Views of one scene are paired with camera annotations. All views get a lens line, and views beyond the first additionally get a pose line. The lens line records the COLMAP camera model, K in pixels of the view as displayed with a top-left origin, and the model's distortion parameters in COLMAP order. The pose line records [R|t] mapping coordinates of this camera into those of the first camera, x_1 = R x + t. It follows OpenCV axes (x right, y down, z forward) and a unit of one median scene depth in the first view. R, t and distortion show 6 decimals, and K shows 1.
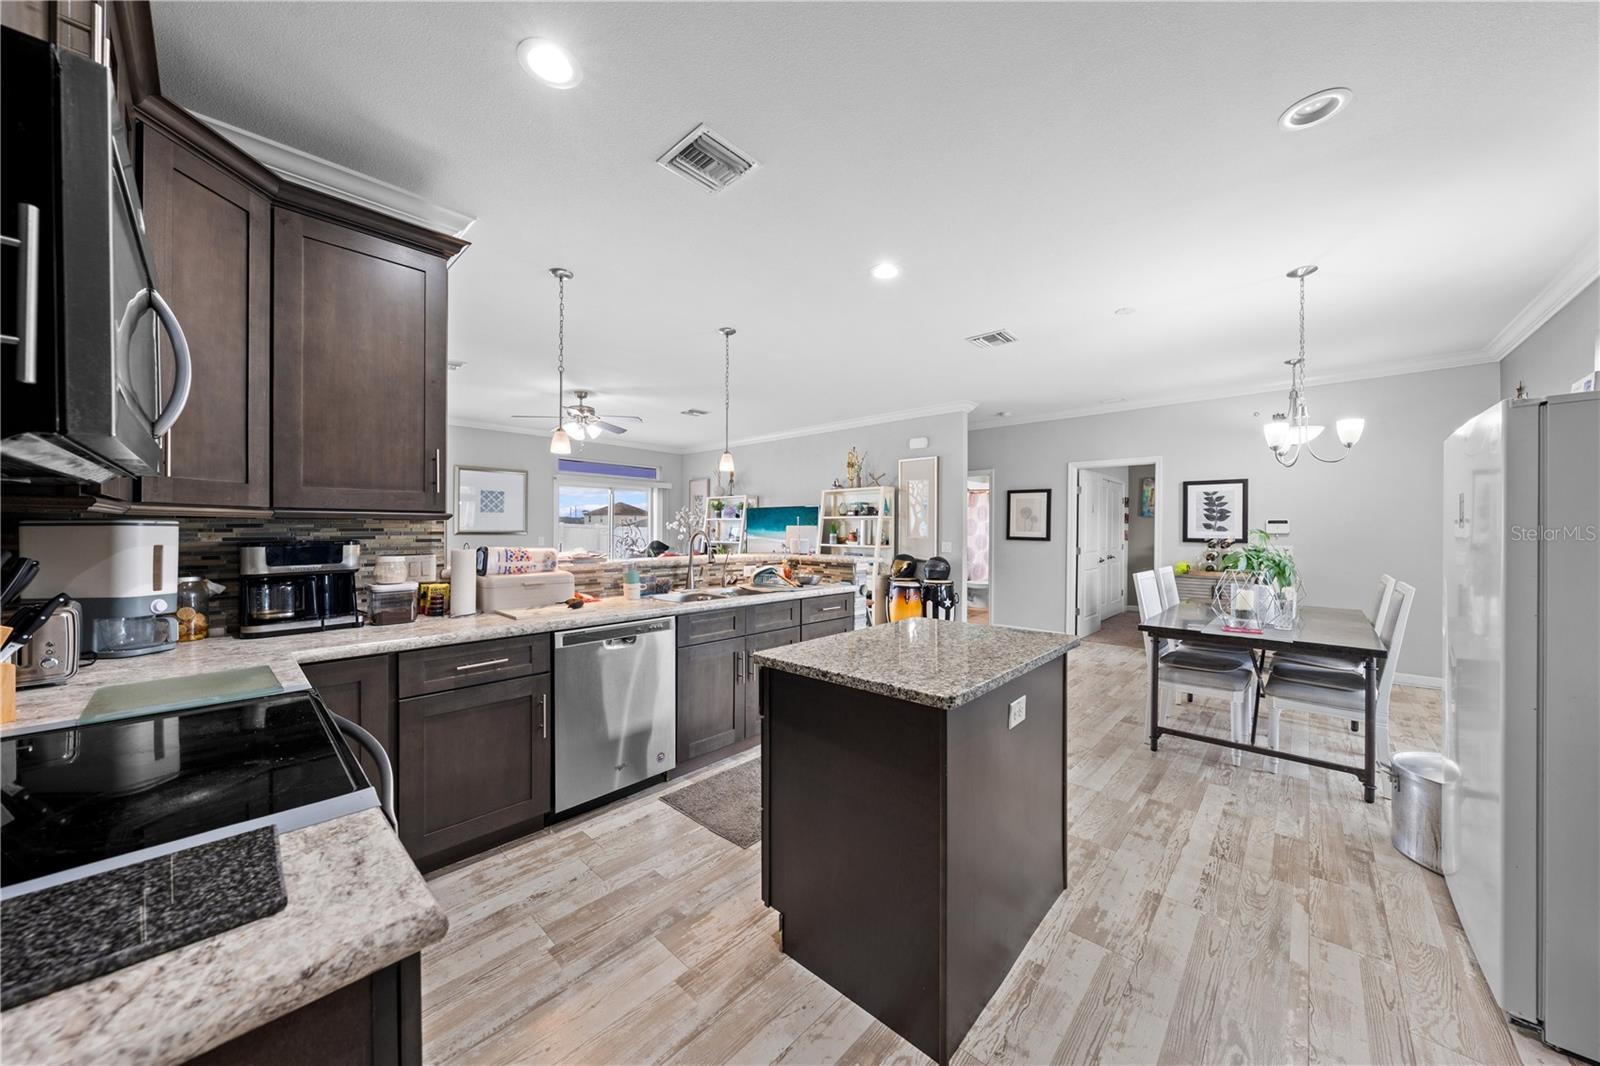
lens RADIAL K [[546.6, 0, 802.5], [0, 546.6, 531.2], [0, 0, 1]] dist [-0.001733, -0.000100]
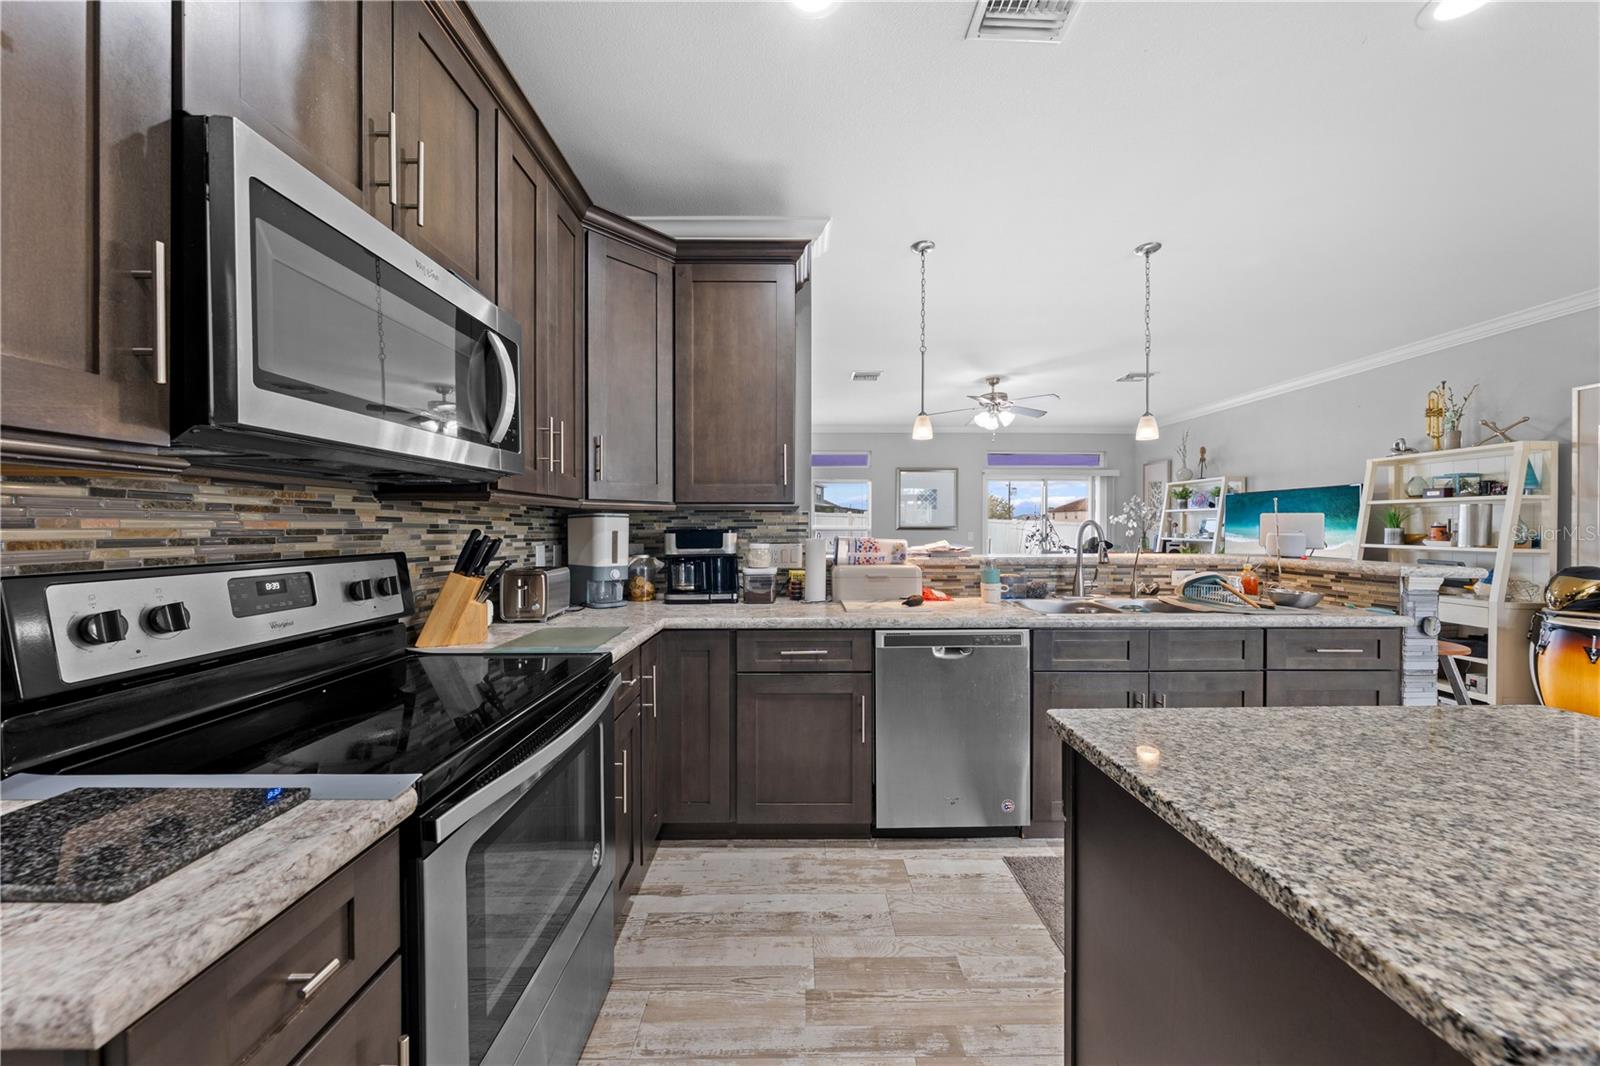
lens RADIAL K [[540.6, 0, 802.4], [0, 540.6, 529.2], [0, 0, 1]] dist [-0.002147, -0.000082]
pose [[0.688156, -0.000466, -0.725563, 0.102506], [0.001085, 0.999999, 0.000386, 0.013335], [0.725562, -0.001053, 0.688156, 0.247640]]
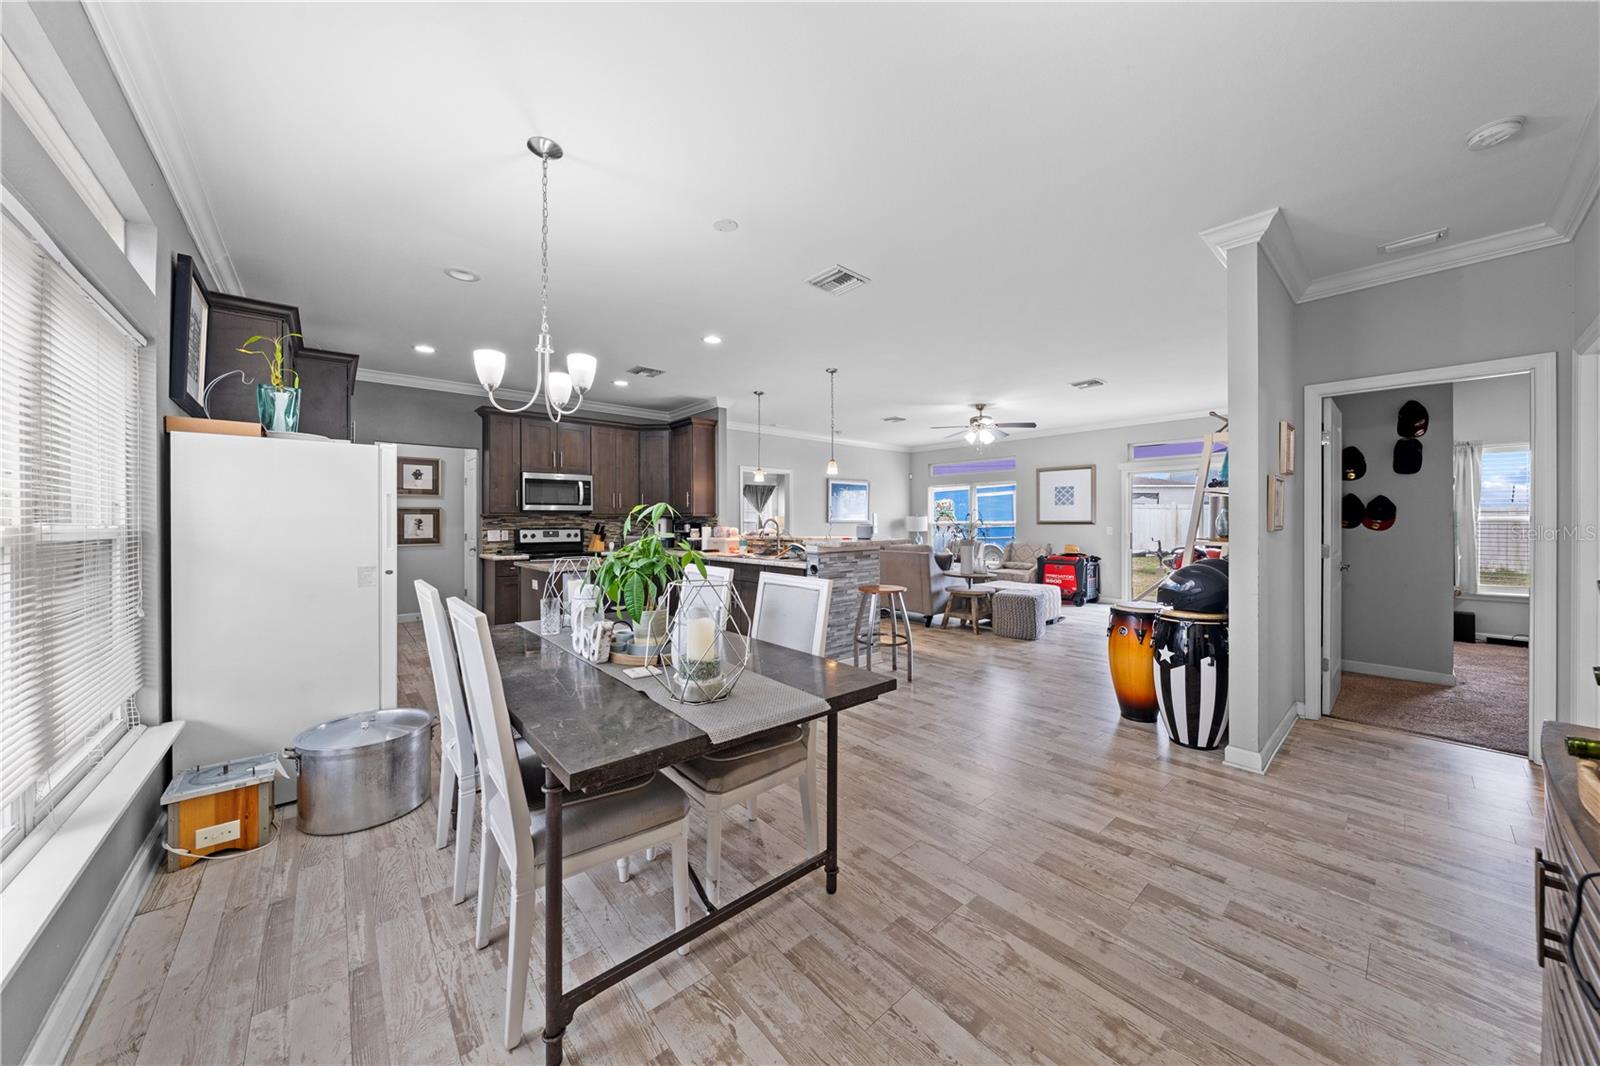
lens RADIAL K [[544.3, 0, 800.3], [0, 544.3, 523.5], [0, 0, 1]] dist [-0.002418, -0.000061]
pose [[-0.107018, -0.003252, -0.994252, 1.796817], [0.000367, 0.999994, -0.003311, 0.023224], [0.994257, -0.000720, -0.107016, 1.592137]]
